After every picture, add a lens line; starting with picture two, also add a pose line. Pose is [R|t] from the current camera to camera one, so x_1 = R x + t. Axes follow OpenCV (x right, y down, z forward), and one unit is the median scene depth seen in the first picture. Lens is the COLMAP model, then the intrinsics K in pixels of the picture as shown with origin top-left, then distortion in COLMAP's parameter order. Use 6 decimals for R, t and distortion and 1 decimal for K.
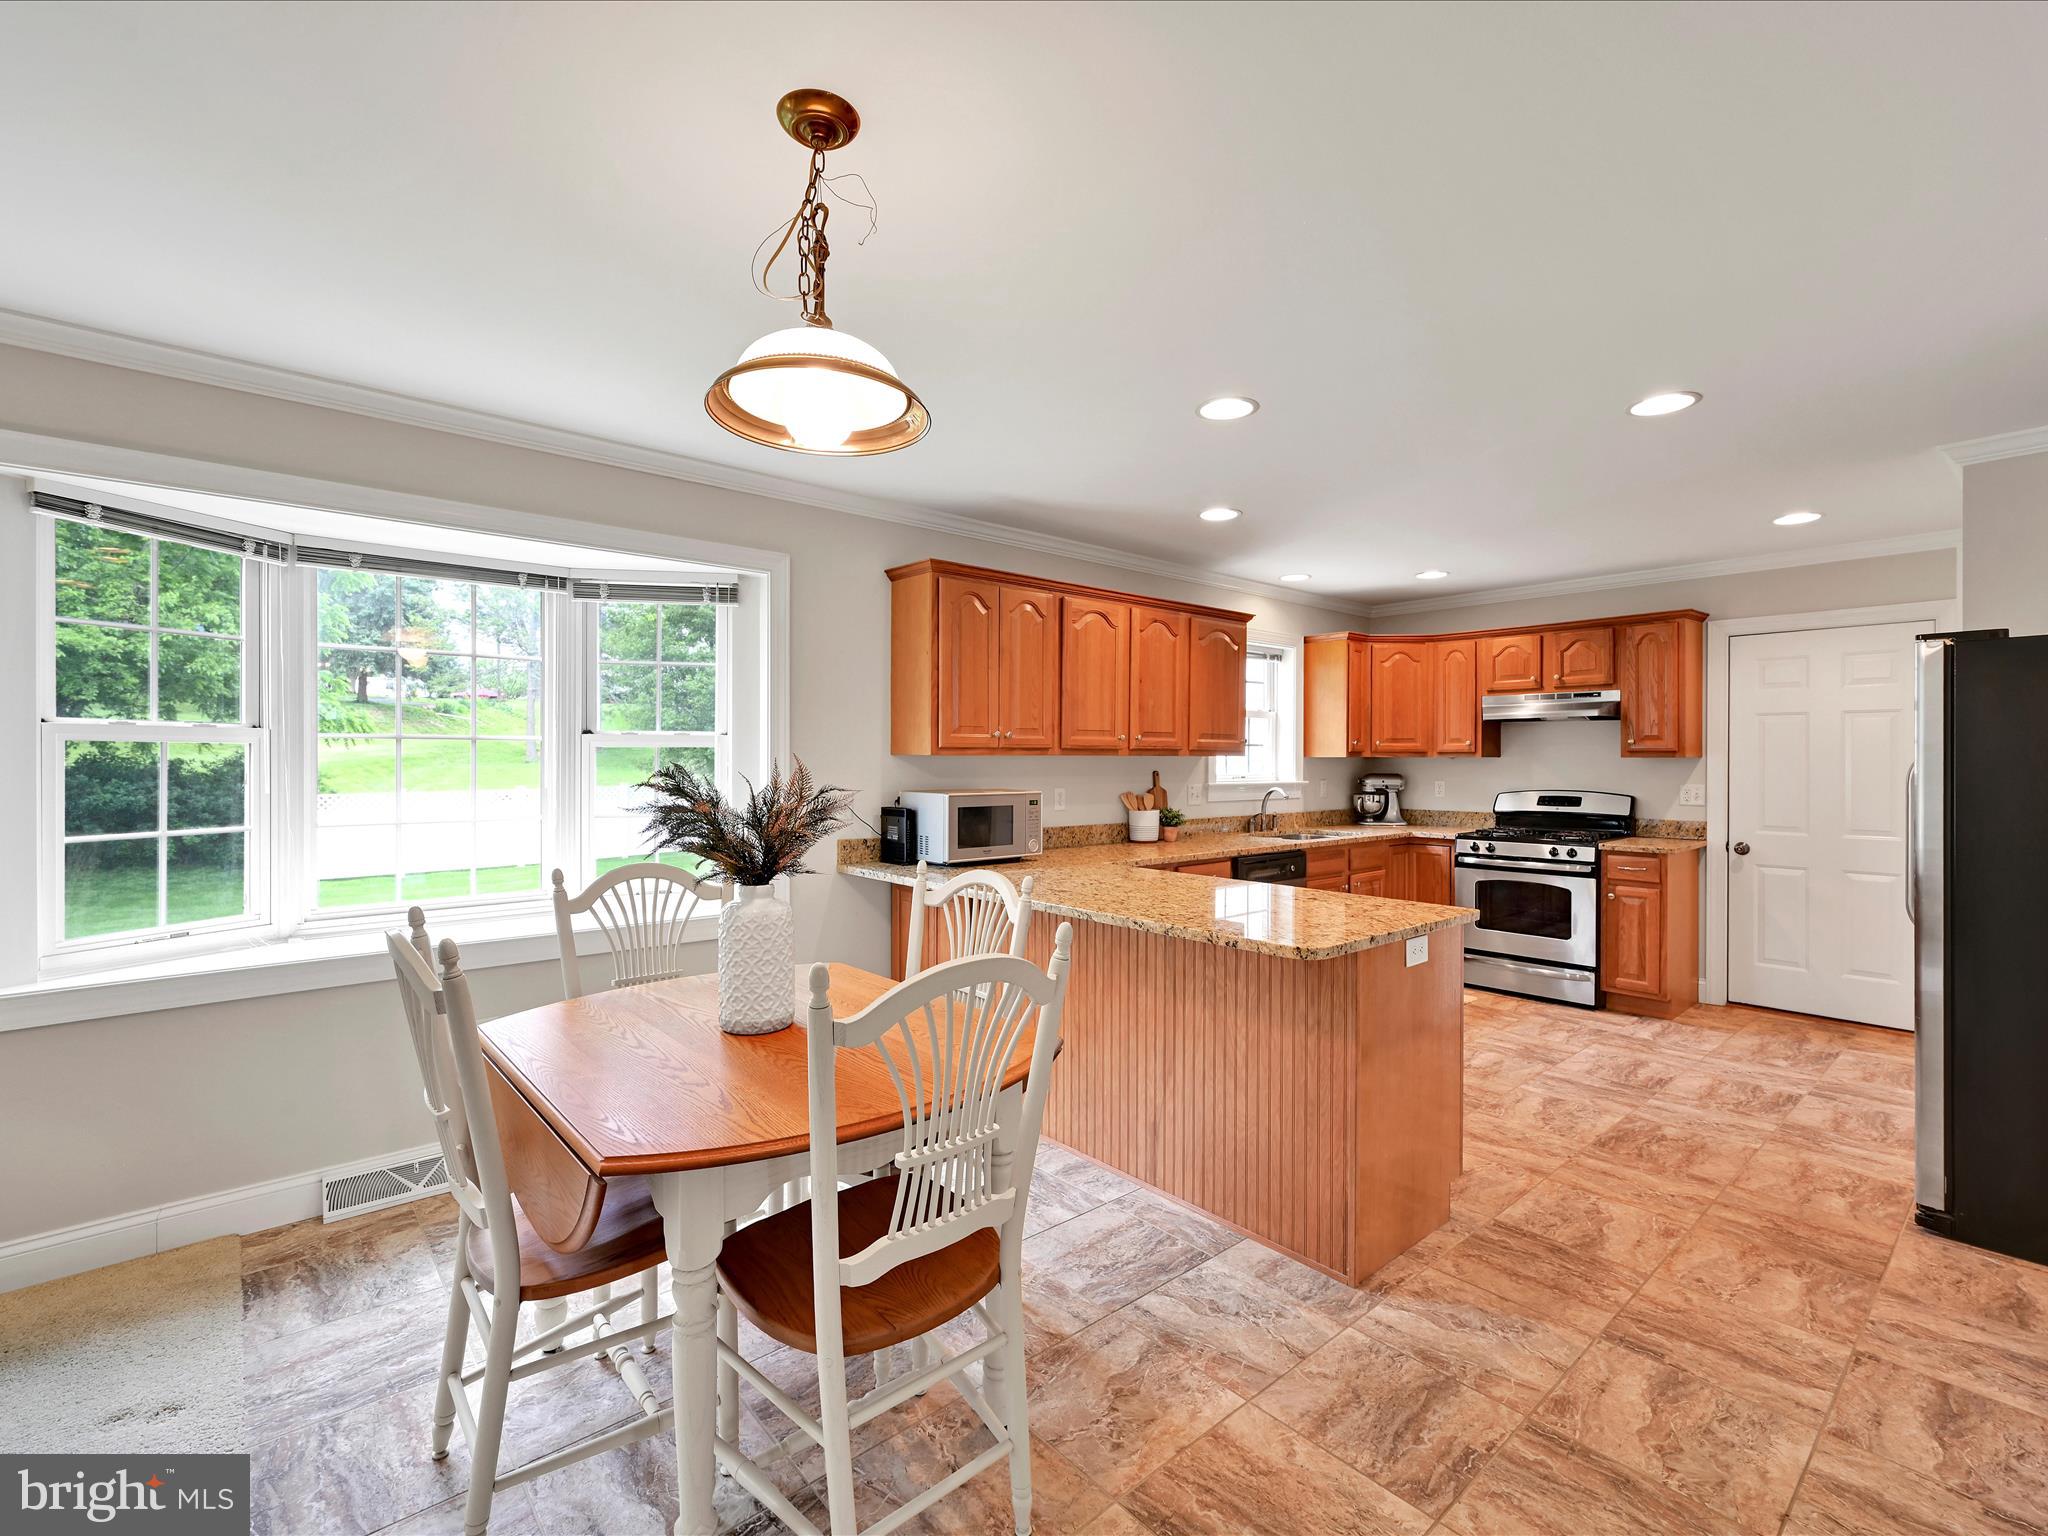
lens RADIAL K [[909.0, 0, 1026.1], [0, 909.0, 762.6], [0, 0, 1]] dist [-0.000032, 0.000039]
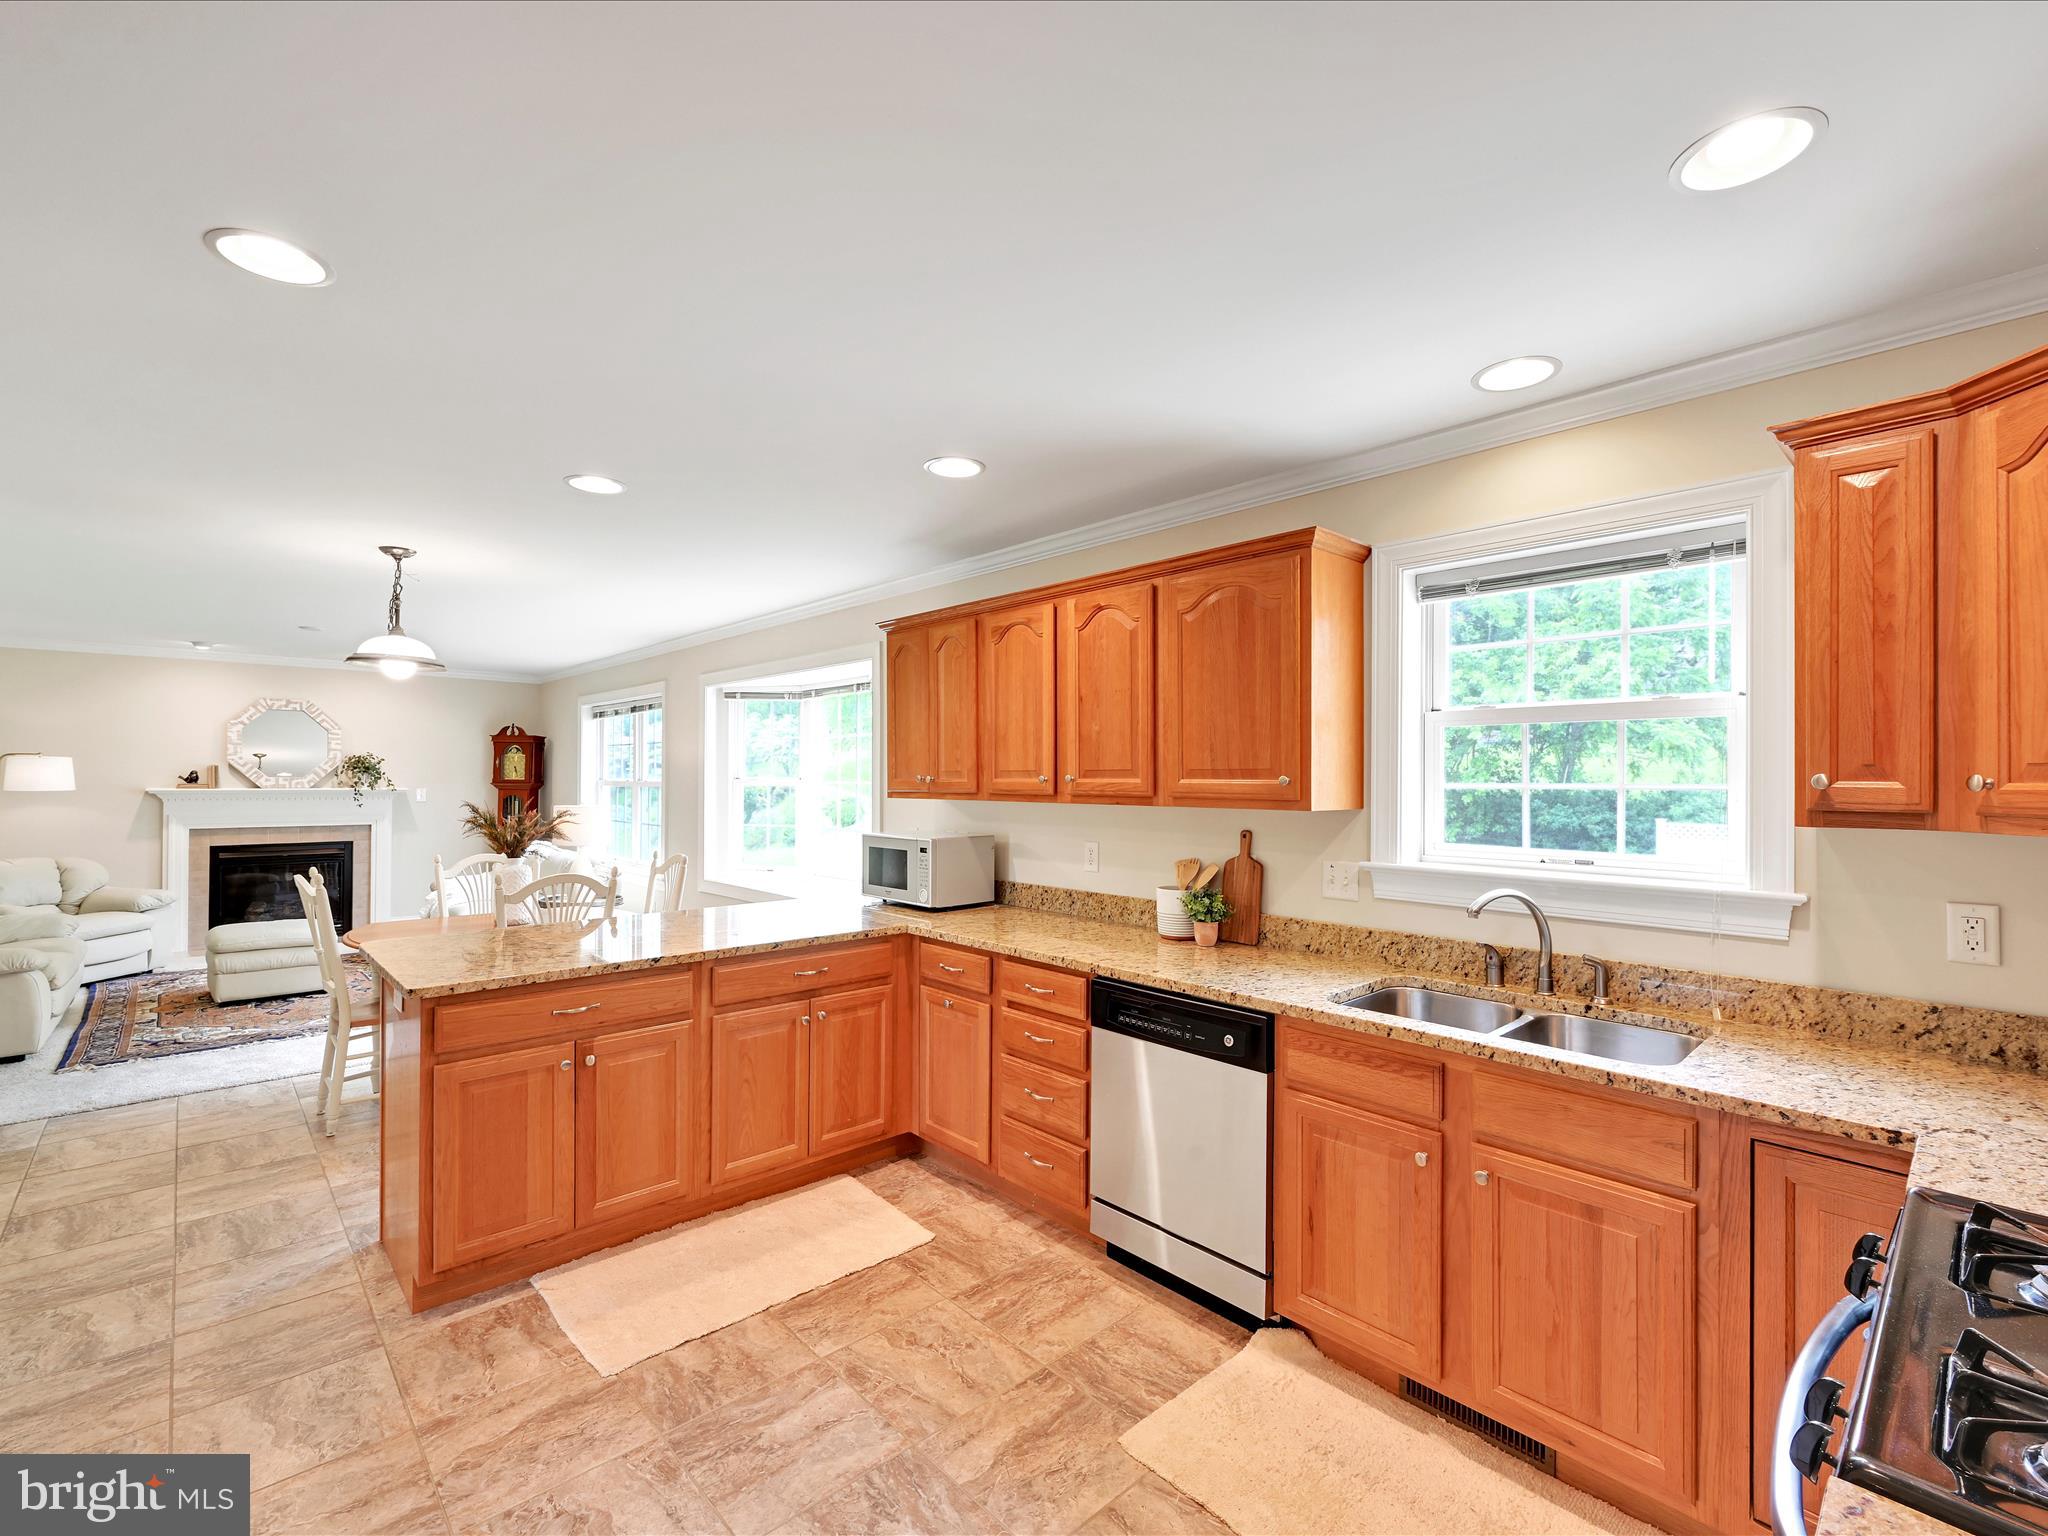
lens RADIAL K [[909.0, 0, 1029.6], [0, 909.0, 772.6], [0, 0, 1]] dist [-0.000032, 0.000039]
pose [[0.043216, -0.009509, -0.999021, 0.813719], [-0.009216, 0.999908, -0.009917, -0.024309], [0.999023, 0.009635, 0.043124, 0.906325]]
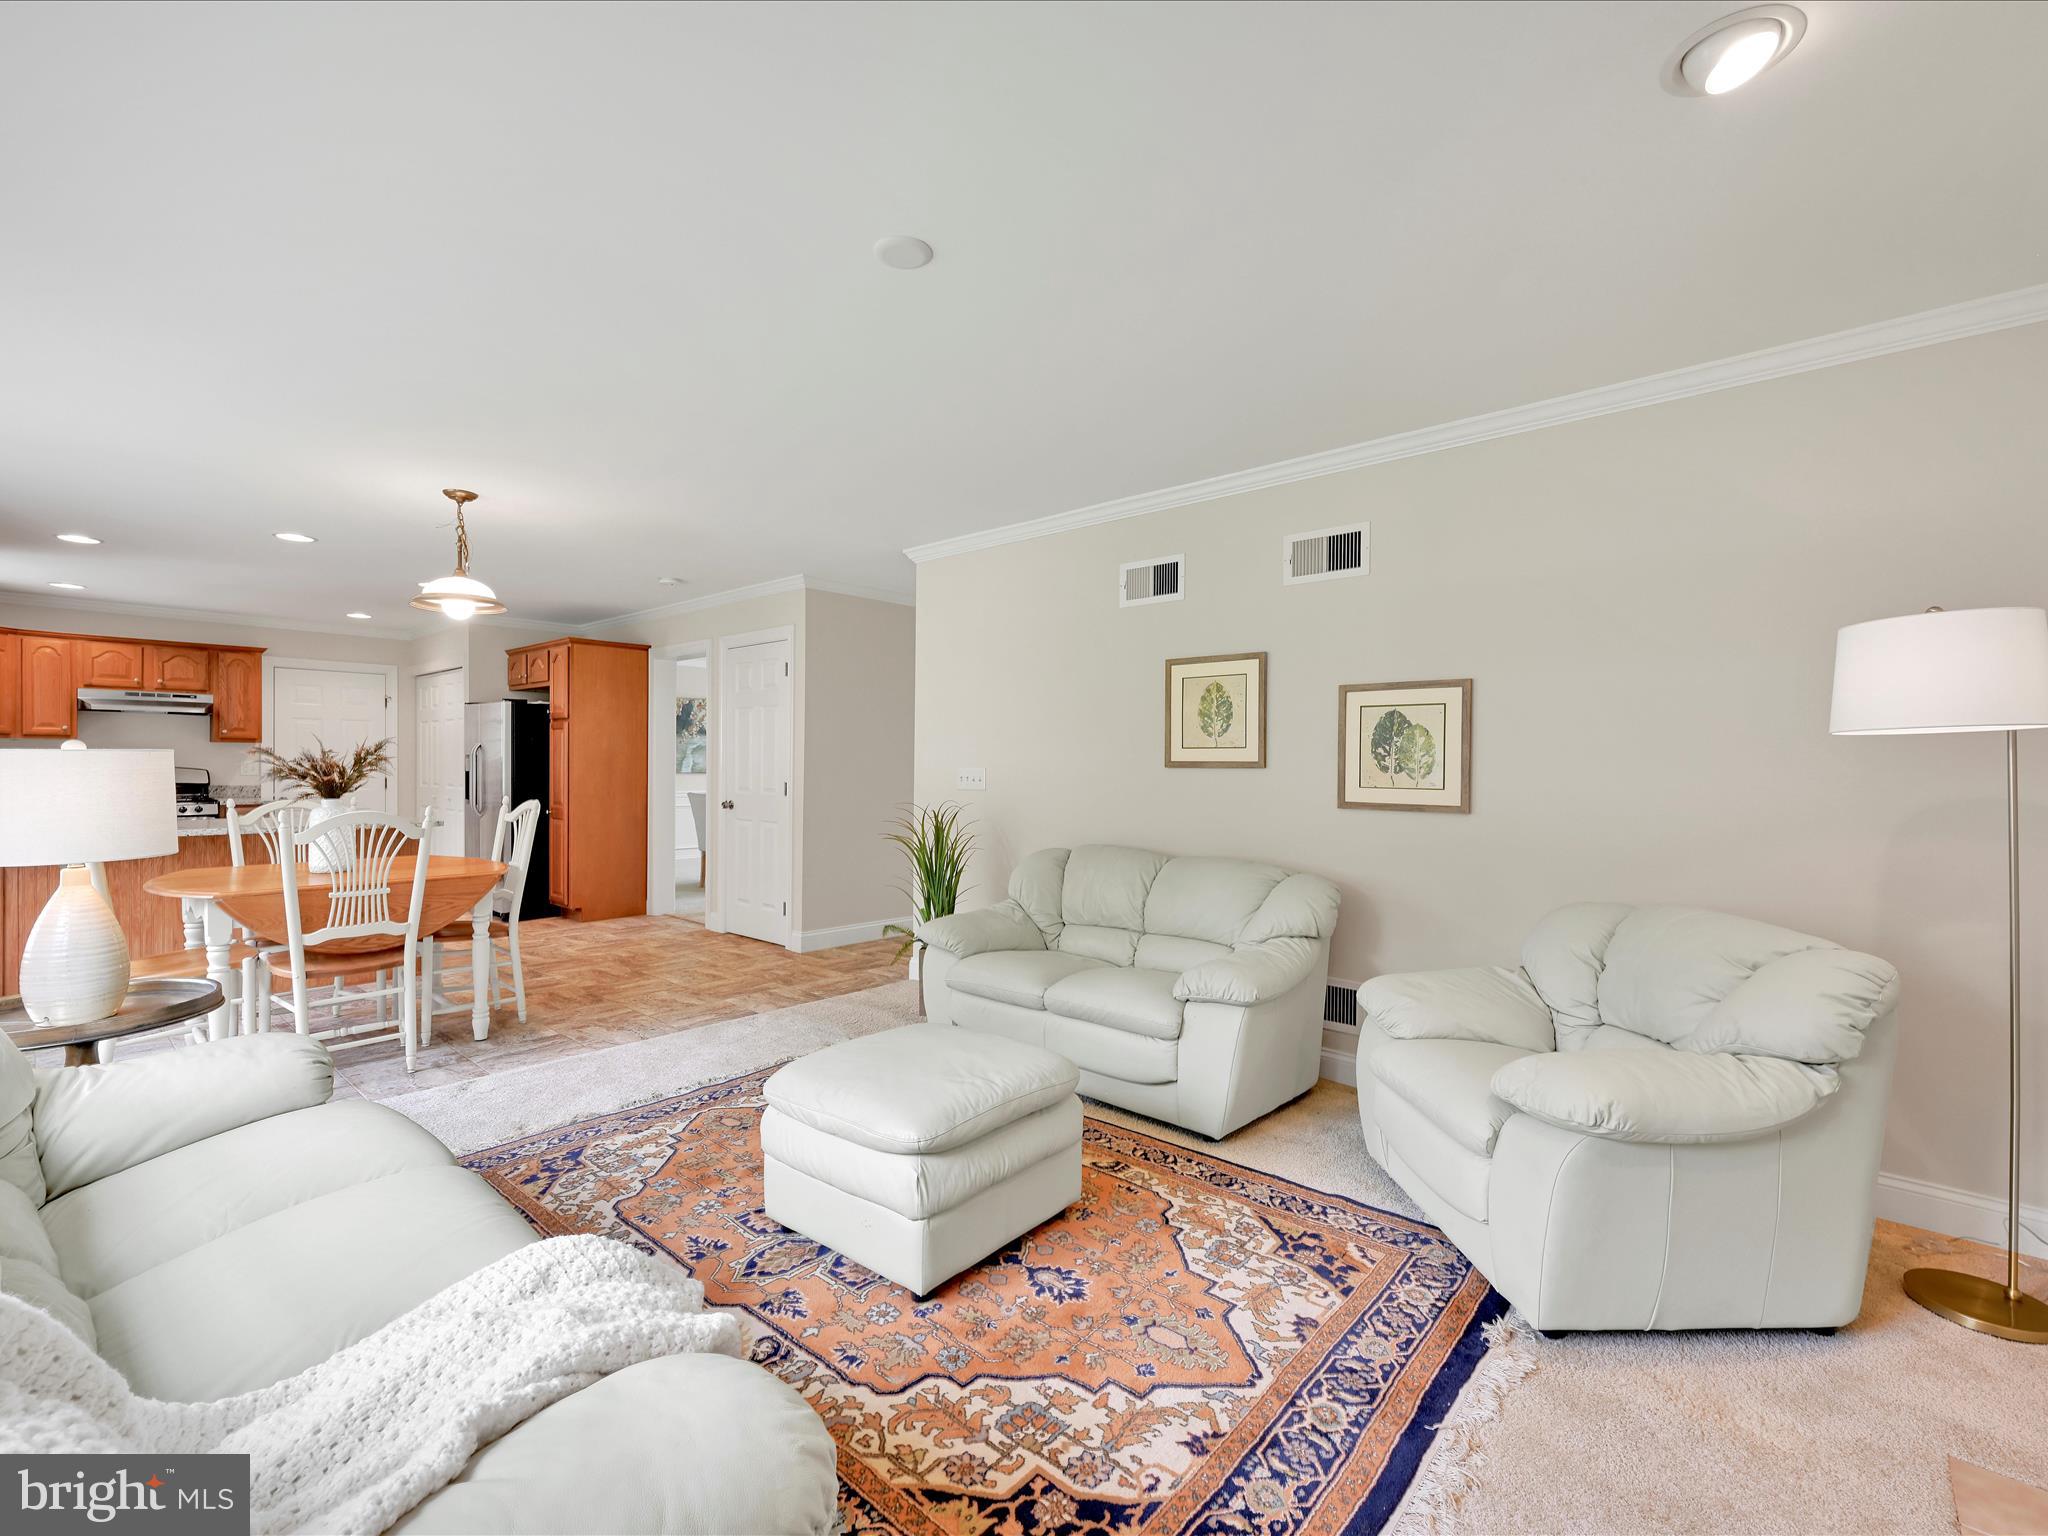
lens RADIAL K [[909.0, 0, 1037.8], [0, 909.0, 766.5], [0, 0, 1]] dist [-0.000032, 0.000039]
pose [[-0.138455, -0.007408, 0.990341, -1.054955], [-0.003029, 0.999971, 0.007056, 0.020564], [-0.990364, -0.002023, -0.138473, -0.102238]]
